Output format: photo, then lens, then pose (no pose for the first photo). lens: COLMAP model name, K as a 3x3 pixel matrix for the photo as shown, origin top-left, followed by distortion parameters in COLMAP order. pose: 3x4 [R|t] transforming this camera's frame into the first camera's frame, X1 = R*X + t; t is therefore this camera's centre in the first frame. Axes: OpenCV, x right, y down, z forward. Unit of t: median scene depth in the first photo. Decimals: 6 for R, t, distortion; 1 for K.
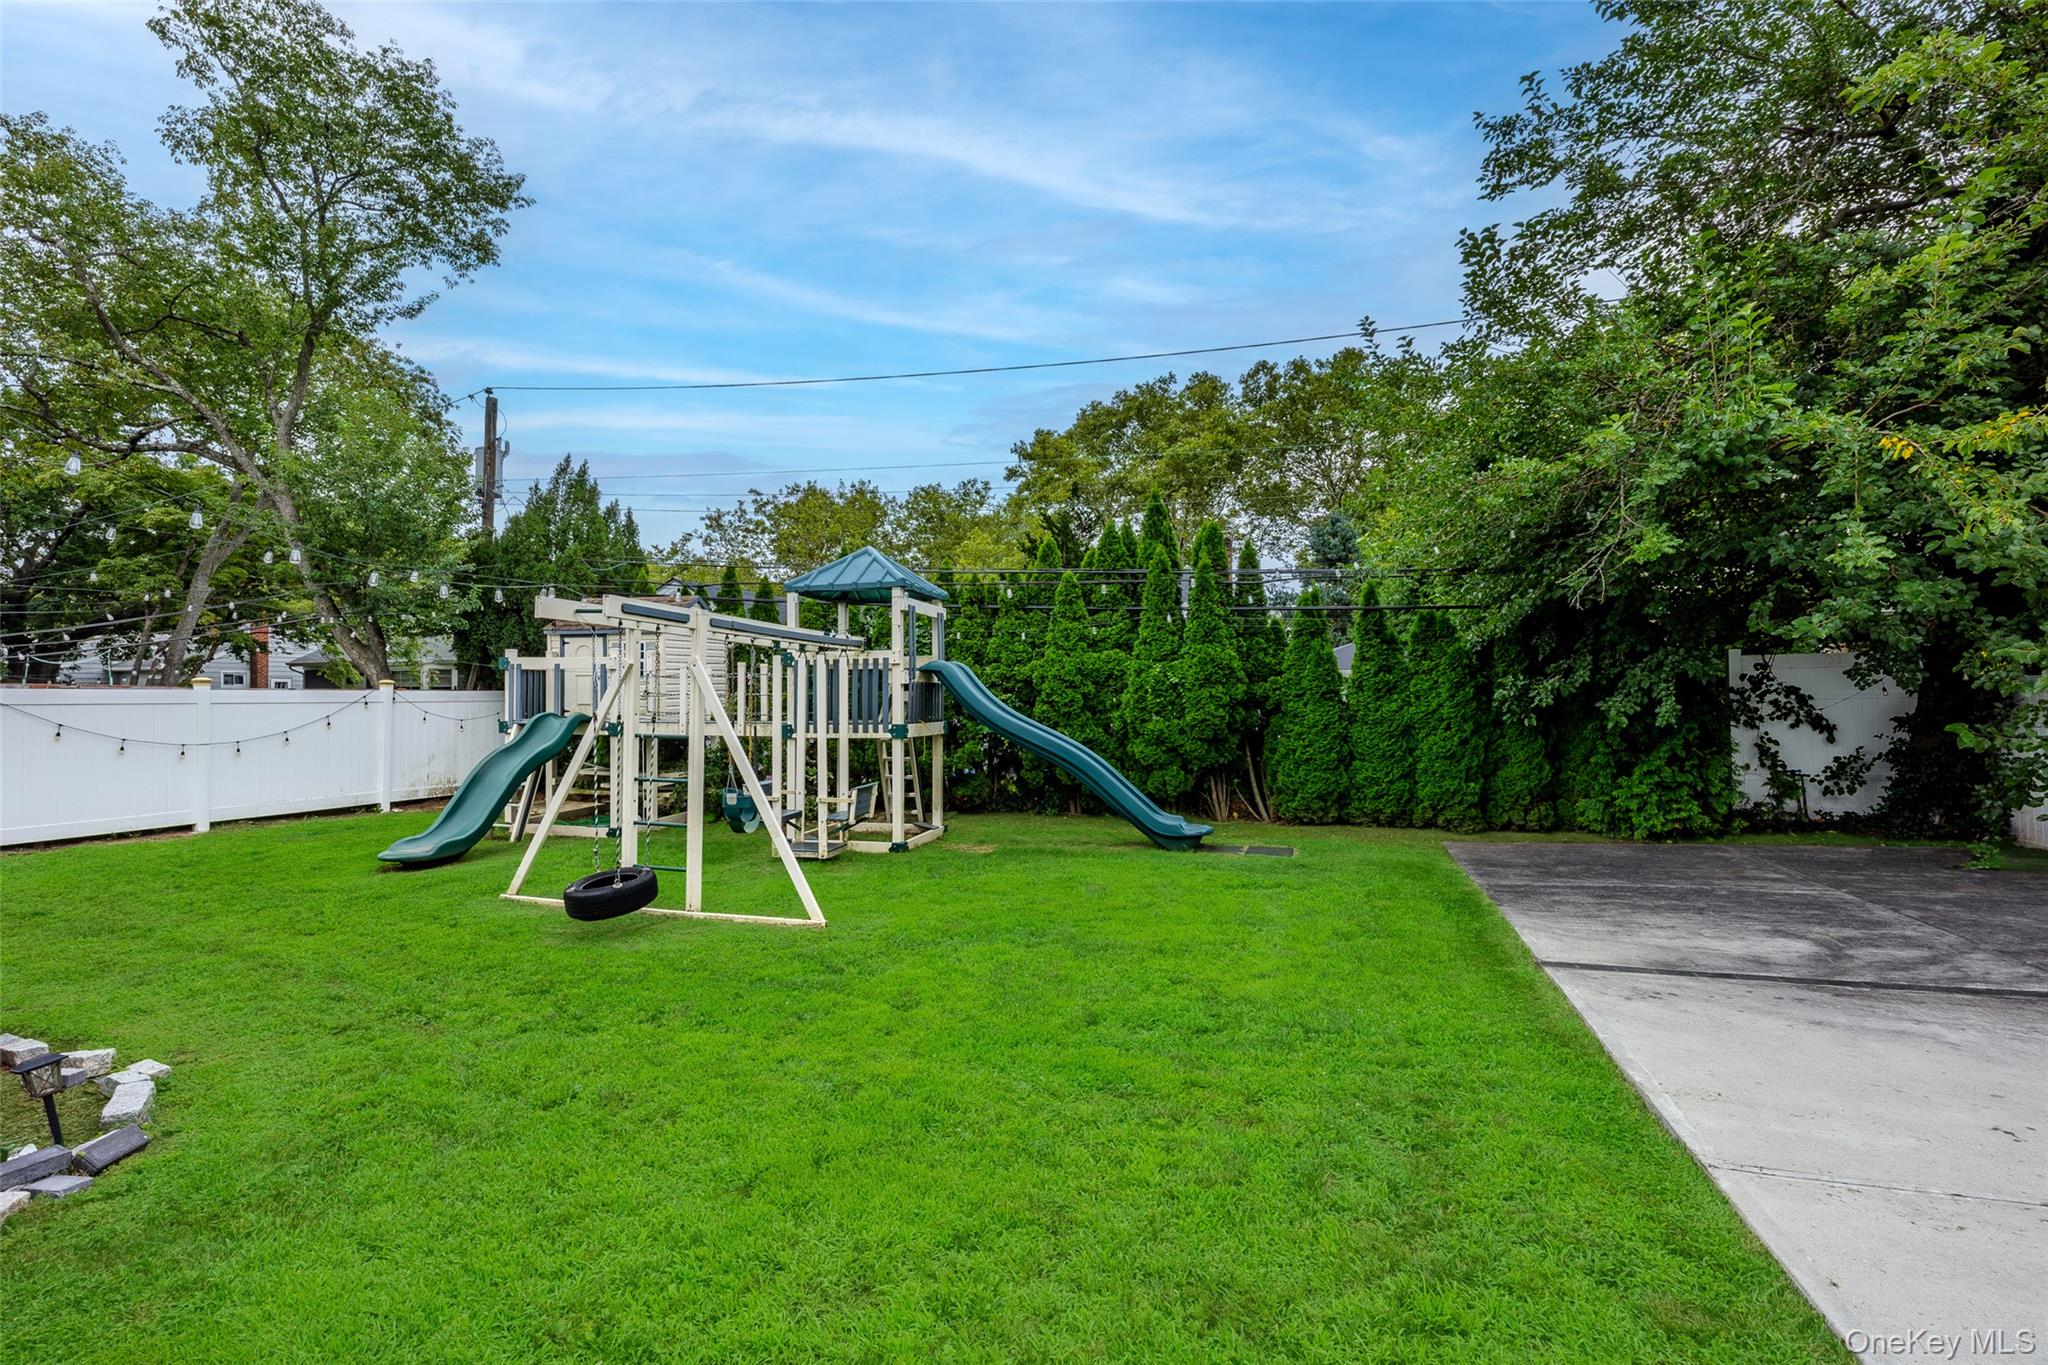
lens RADIAL K [[910.0, 0, 1024.0], [0, 910.0, 682.5], [0, 0, 1]] dist [-0.013009, -0.000004]
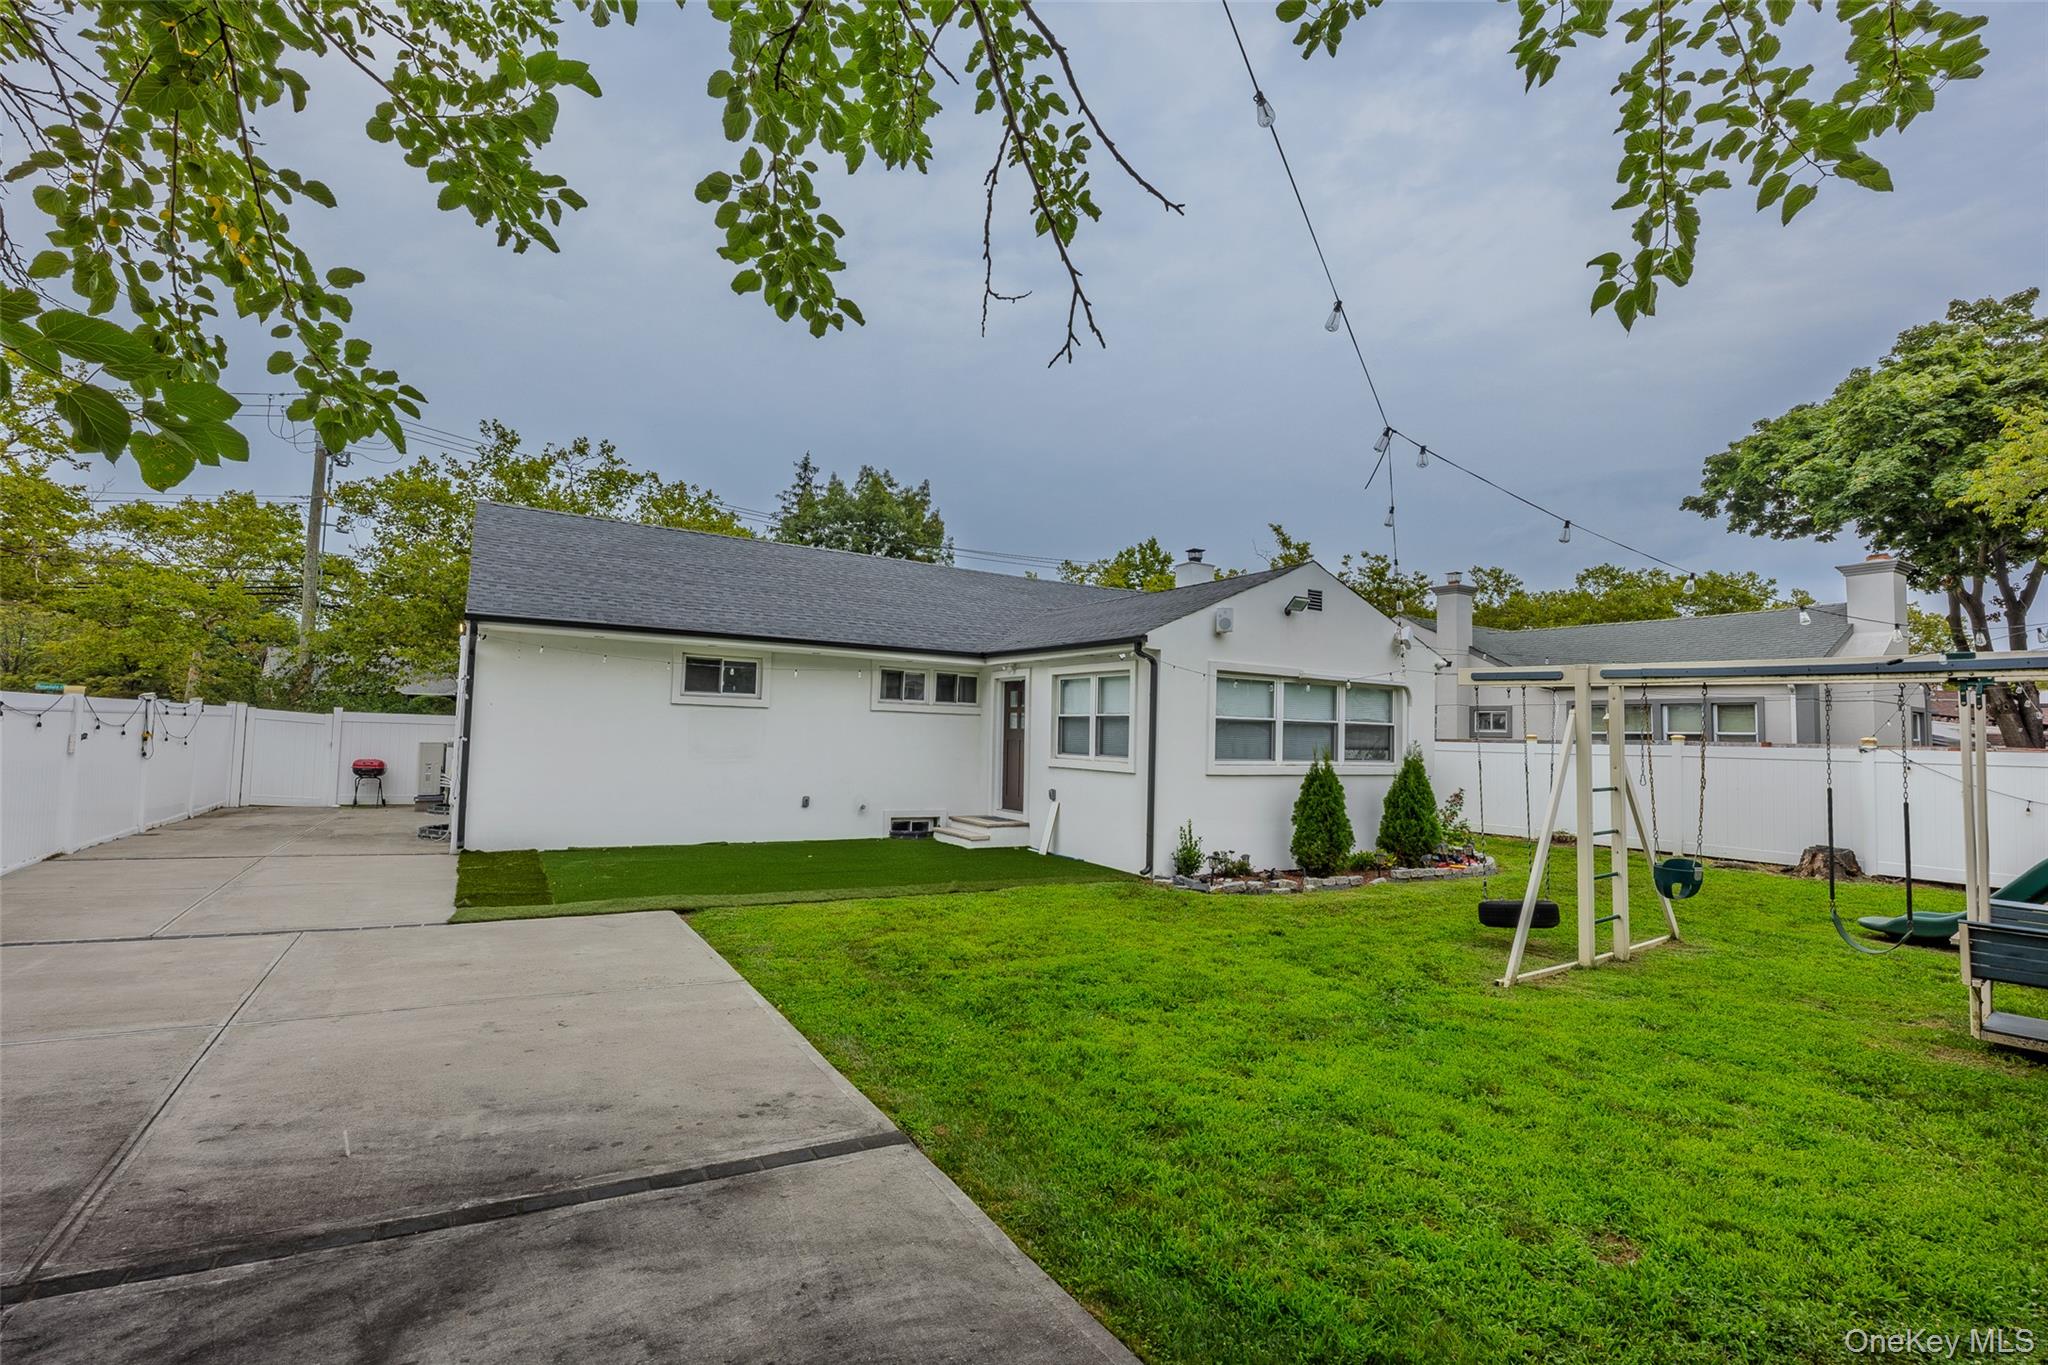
lens RADIAL K [[910.0, 0, 1024.0], [0, 910.0, 682.5], [0, 0, 1]] dist [-0.013009, -0.000004]
pose [[-0.649750, -0.057188, -0.757994, 0.486405], [-0.013987, 0.997897, -0.063298, 0.008013], [0.760020, -0.030525, -0.649183, 0.704273]]
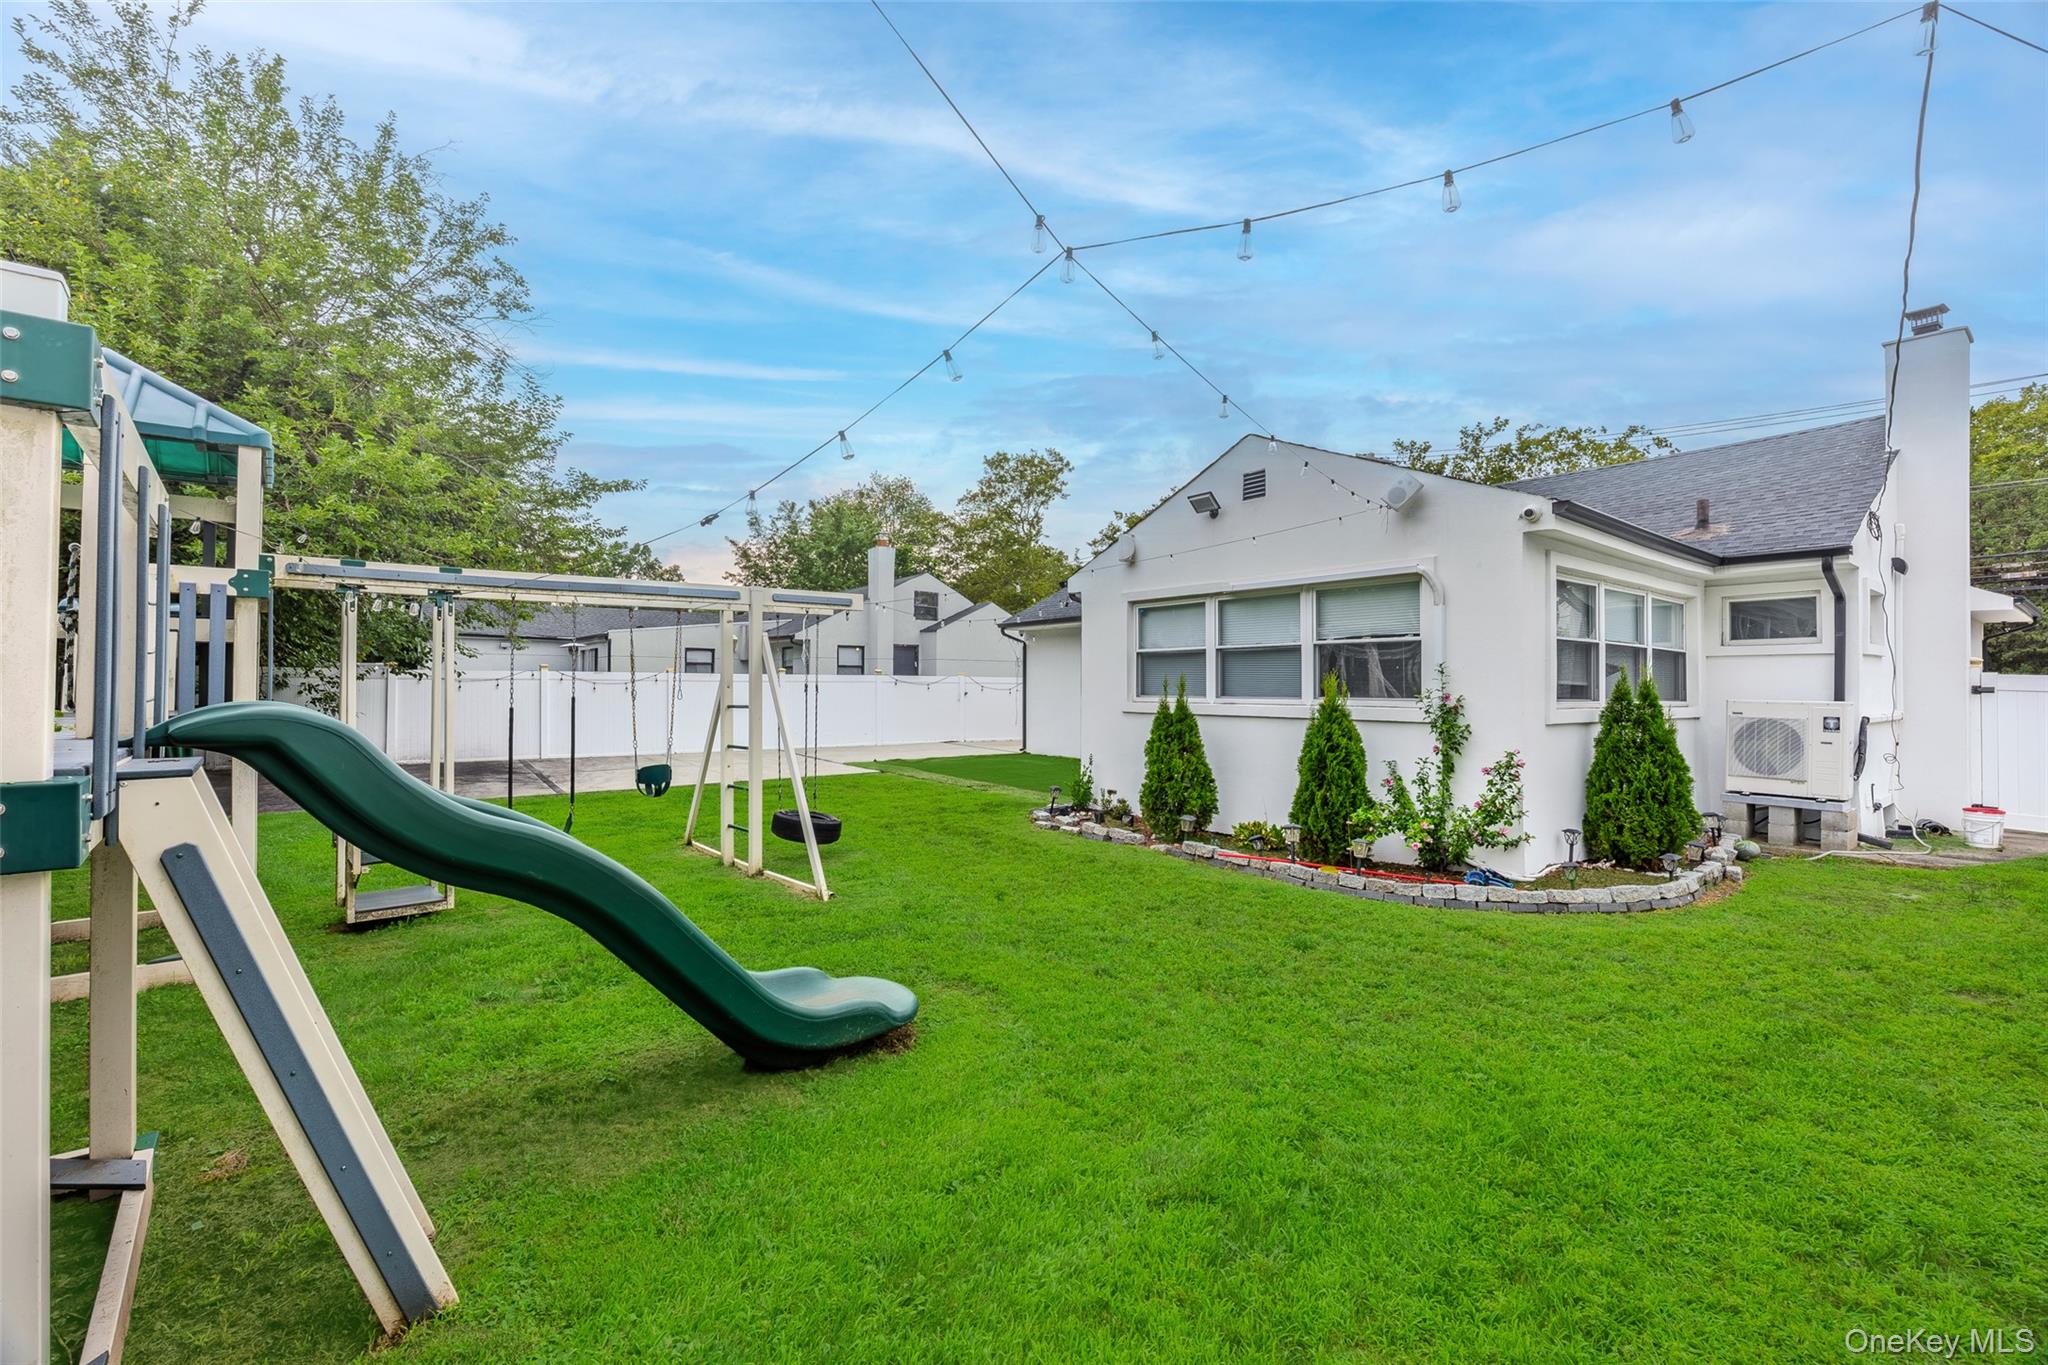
lens RADIAL K [[910.0, 0, 1024.0], [0, 910.0, 682.5], [0, 0, 1]] dist [-0.013009, -0.000004]
pose [[-0.856960, 0.012784, 0.515225, -0.732046], [0.007735, 0.999899, -0.011944, 0.021620], [-0.515326, -0.006251, -0.856972, 1.051097]]
